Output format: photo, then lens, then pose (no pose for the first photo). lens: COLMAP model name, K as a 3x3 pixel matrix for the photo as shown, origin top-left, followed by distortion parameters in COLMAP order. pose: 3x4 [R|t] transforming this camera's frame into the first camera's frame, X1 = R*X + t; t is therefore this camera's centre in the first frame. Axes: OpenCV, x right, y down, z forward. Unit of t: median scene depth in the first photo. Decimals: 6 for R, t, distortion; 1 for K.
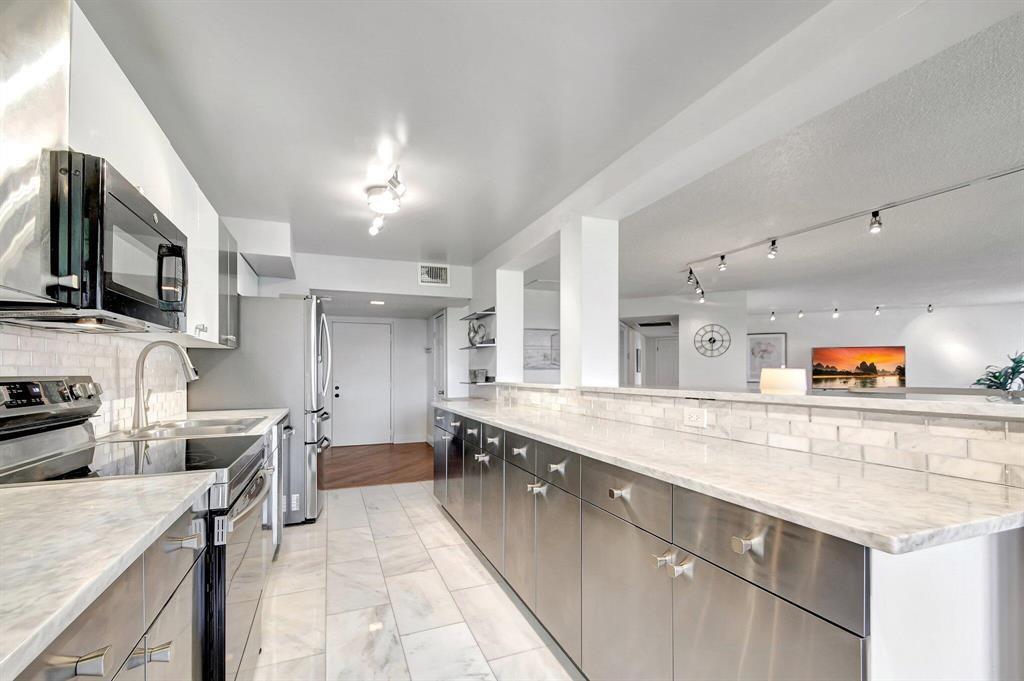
lens RADIAL K [[450.5, 0, 512.0], [0, 450.5, 364.6], [0, 0, 1]] dist [0.011066, 0.000019]
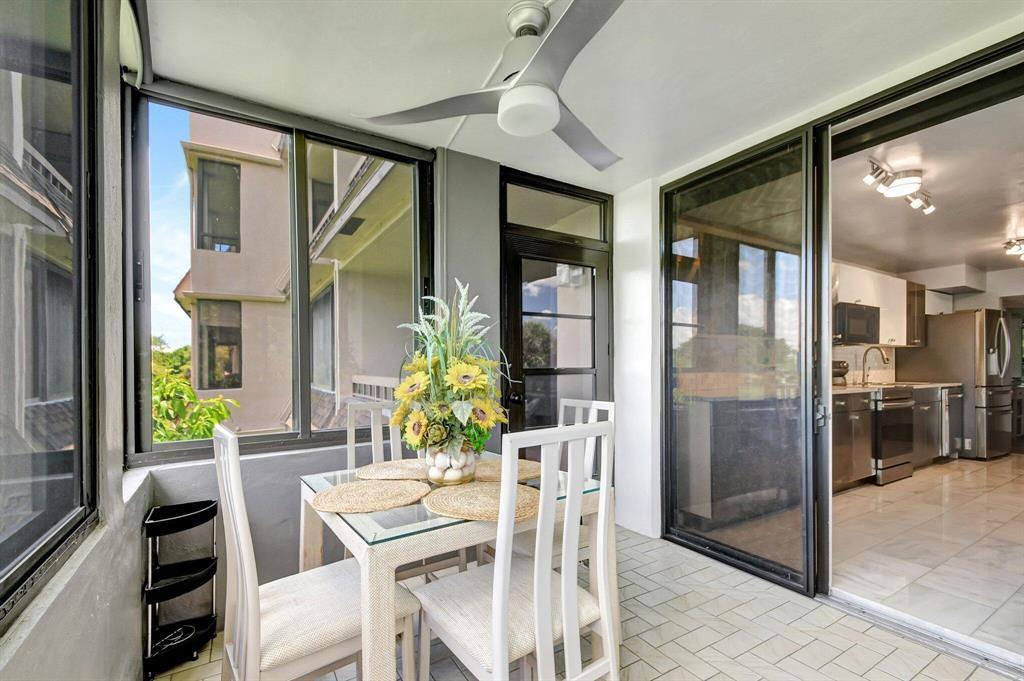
lens RADIAL K [[450.5, 0, 512.0], [0, 450.5, 364.6], [0, 0, 1]] dist [0.011066, 0.000019]
pose [[0.175418, -0.005696, -0.984478, 0.878507], [0.008121, 0.999958, -0.004339, 0.027173], [0.984461, -0.007234, 0.175457, -0.909526]]
